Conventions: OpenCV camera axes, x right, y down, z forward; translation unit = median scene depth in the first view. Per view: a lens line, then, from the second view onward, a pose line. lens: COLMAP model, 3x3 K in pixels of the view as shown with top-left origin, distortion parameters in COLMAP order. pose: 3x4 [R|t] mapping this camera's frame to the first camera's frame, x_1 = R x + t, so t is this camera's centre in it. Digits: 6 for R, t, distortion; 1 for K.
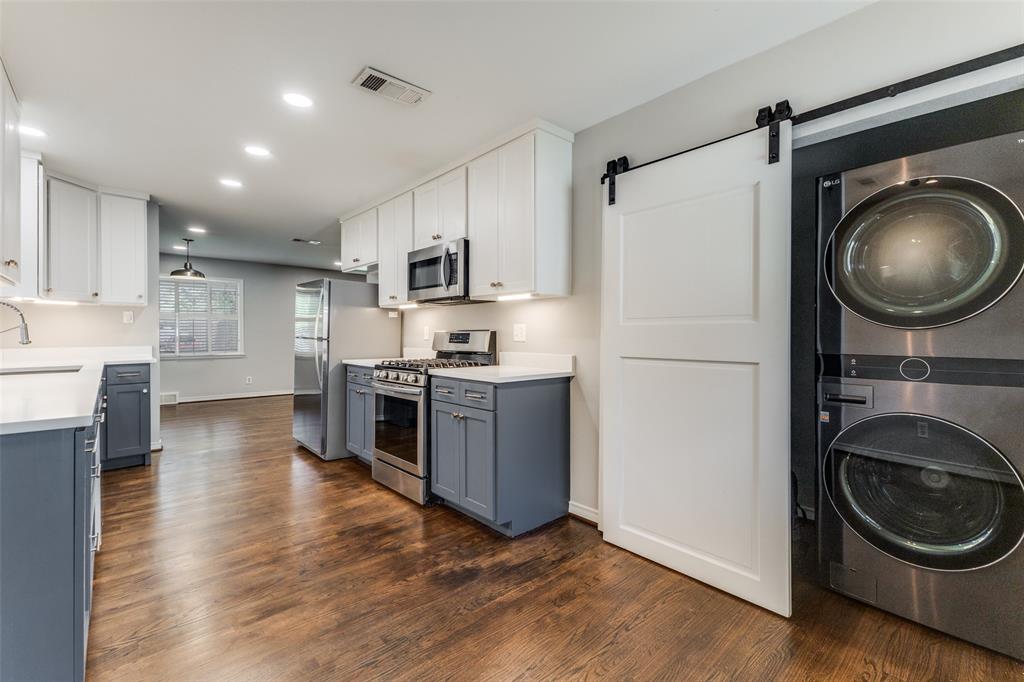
lens RADIAL K [[444.8, 0, 512.5], [0, 444.8, 332.5], [0, 0, 1]] dist [0.003508, 0.000239]
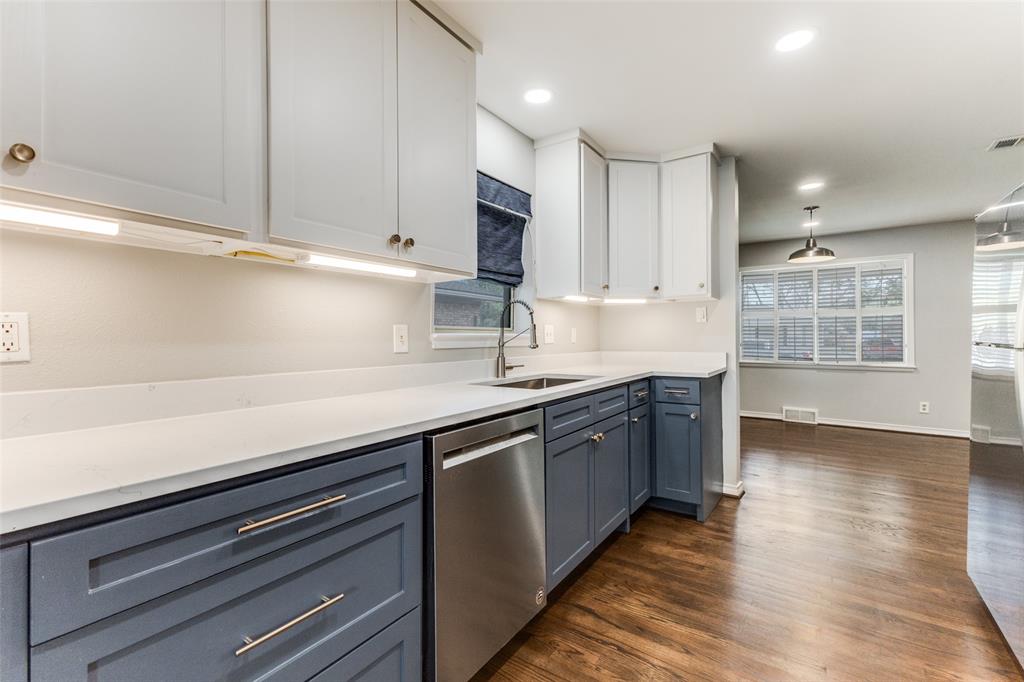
lens RADIAL K [[444.8, 0, 509.7], [0, 444.8, 338.2], [0, 0, 1]] dist [0.003508, 0.000239]
pose [[0.225922, 0.002014, -0.974143, -0.165614], [0.005129, 0.999982, 0.003256, 0.002198], [0.974132, -0.005732, 0.225907, 0.461872]]
